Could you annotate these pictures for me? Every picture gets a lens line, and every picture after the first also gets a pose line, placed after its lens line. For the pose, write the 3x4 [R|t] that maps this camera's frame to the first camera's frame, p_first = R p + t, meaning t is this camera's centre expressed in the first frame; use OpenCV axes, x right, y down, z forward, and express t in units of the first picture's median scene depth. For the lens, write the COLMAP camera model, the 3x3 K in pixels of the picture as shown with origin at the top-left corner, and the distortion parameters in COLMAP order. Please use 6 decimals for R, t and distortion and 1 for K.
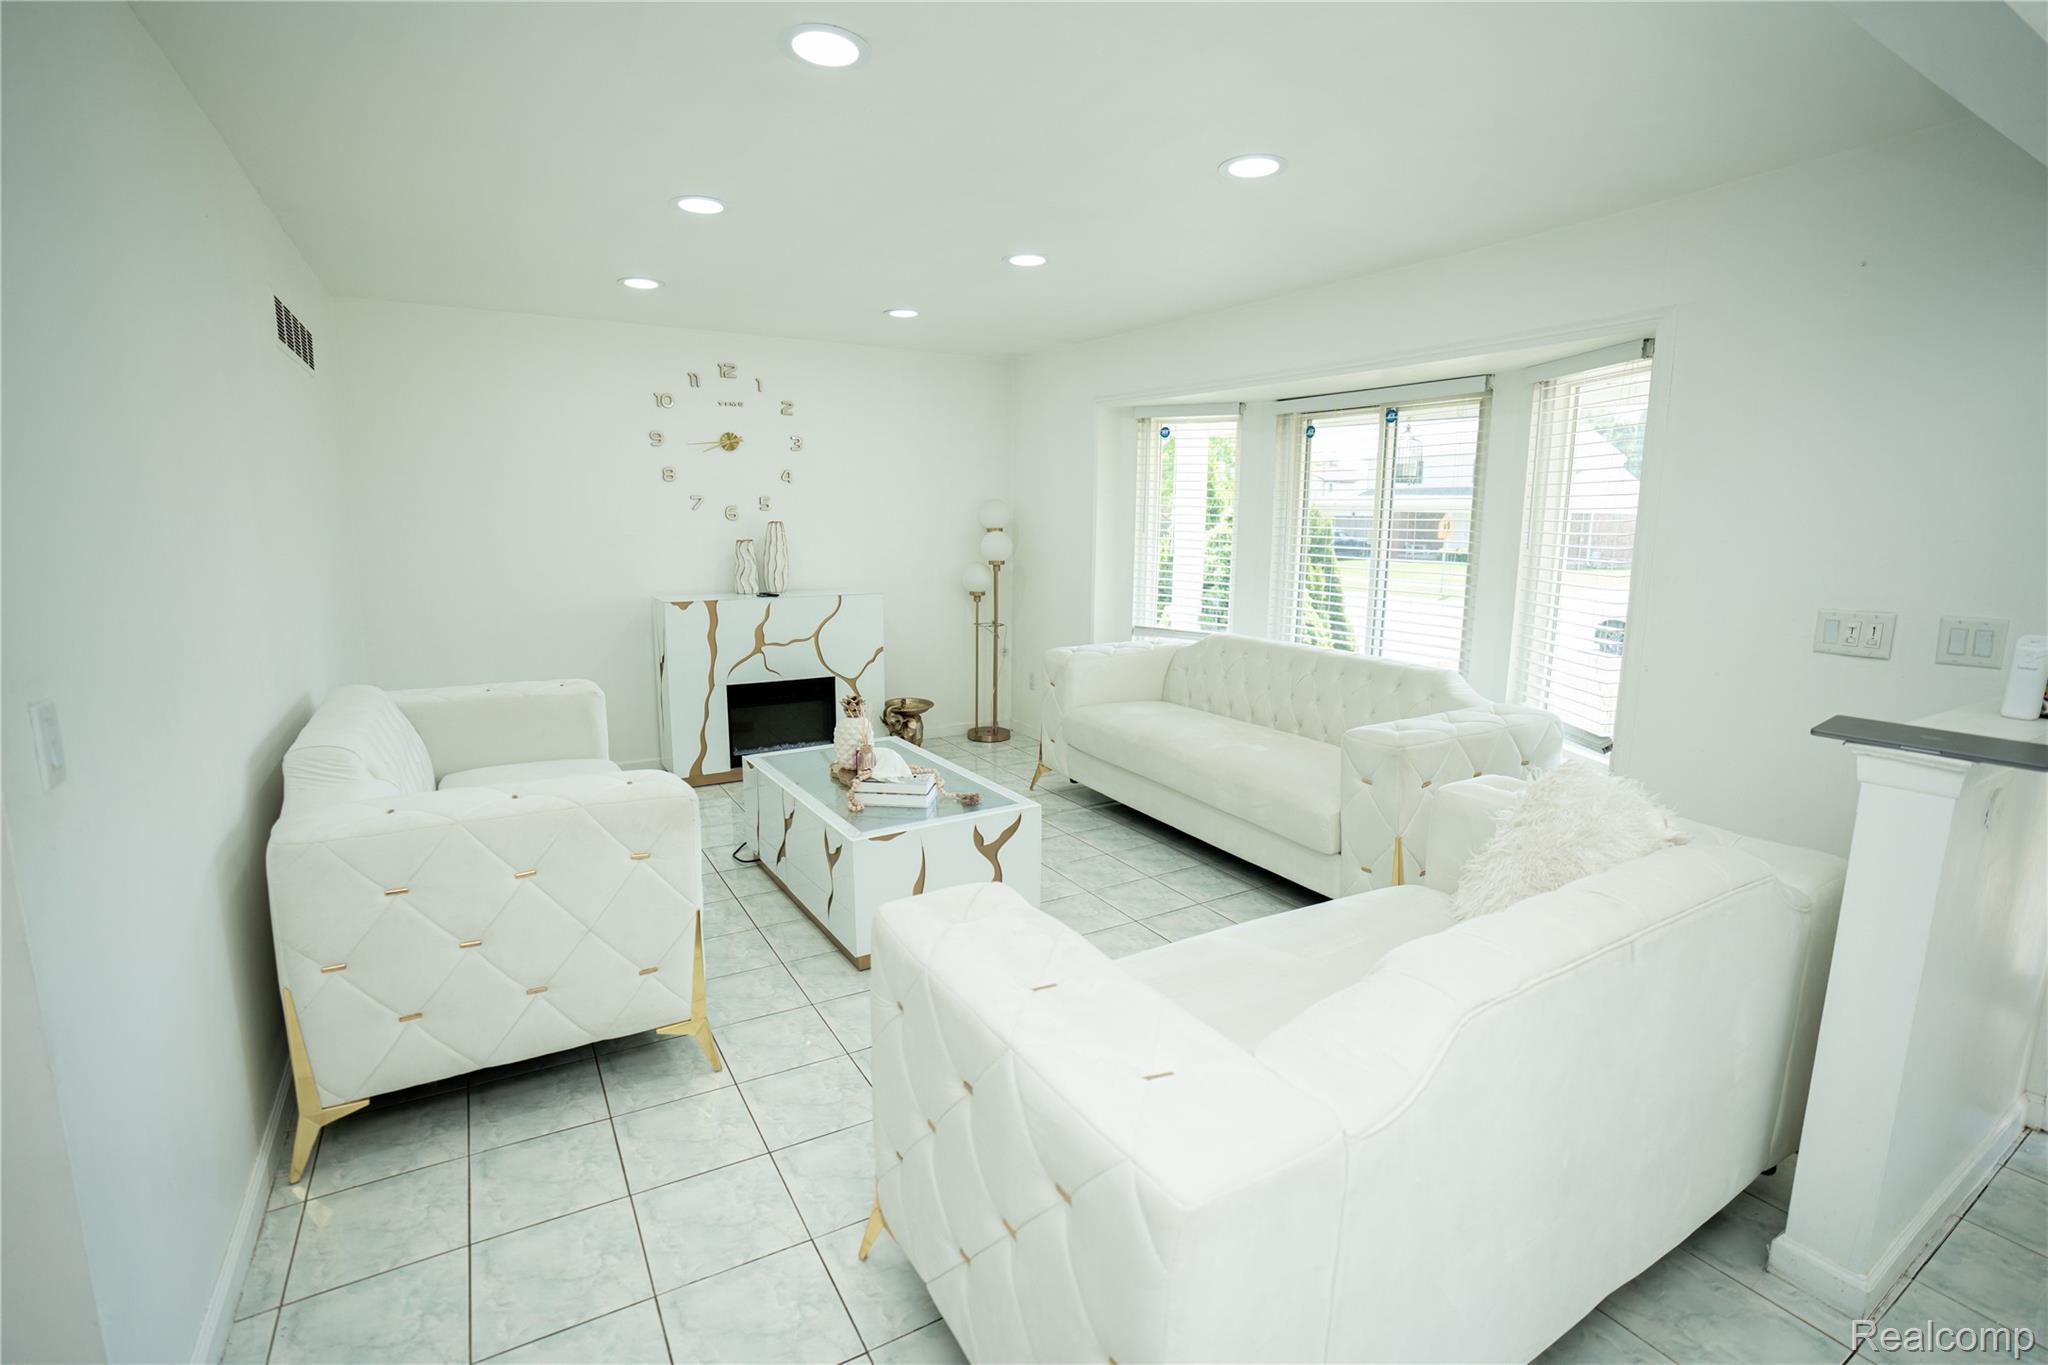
lens RADIAL K [[941.5, 0, 1022.9], [0, 941.5, 672.6], [0, 0, 1]] dist [-0.076913, 0.034035]
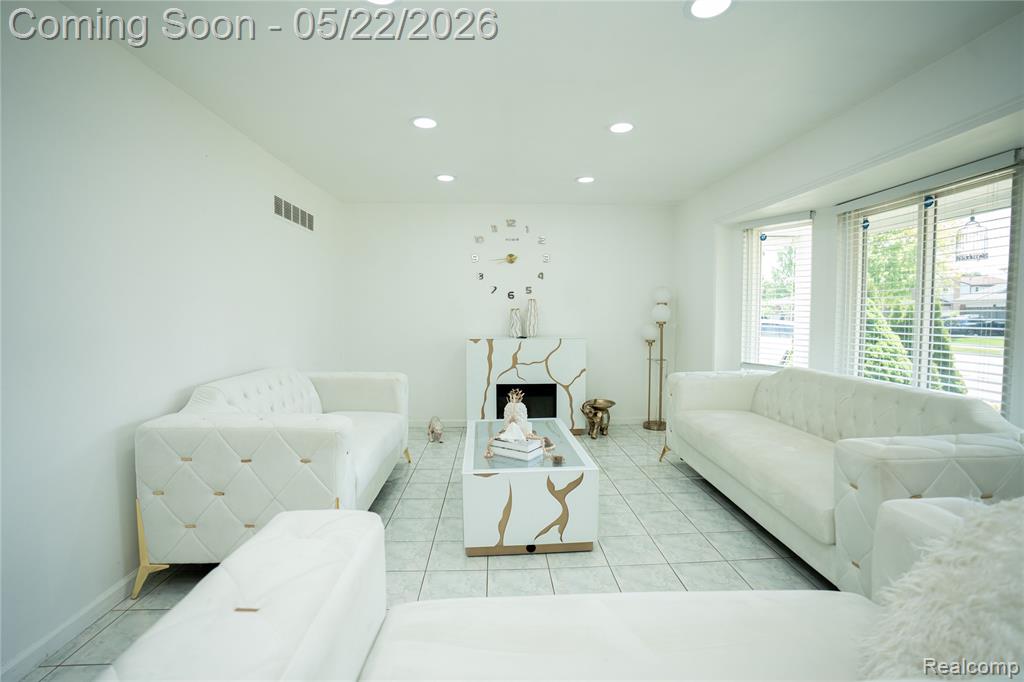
lens RADIAL K [[470.8, 0, 511.4], [0, 470.8, 336.1], [0, 0, 1]] dist [-0.076913, 0.034035]
pose [[0.881258, 0.012173, -0.472479, 0.157348], [-0.067123, 0.992759, -0.099620, 0.009733], [0.467845, 0.119506, 0.875694, 0.171038]]
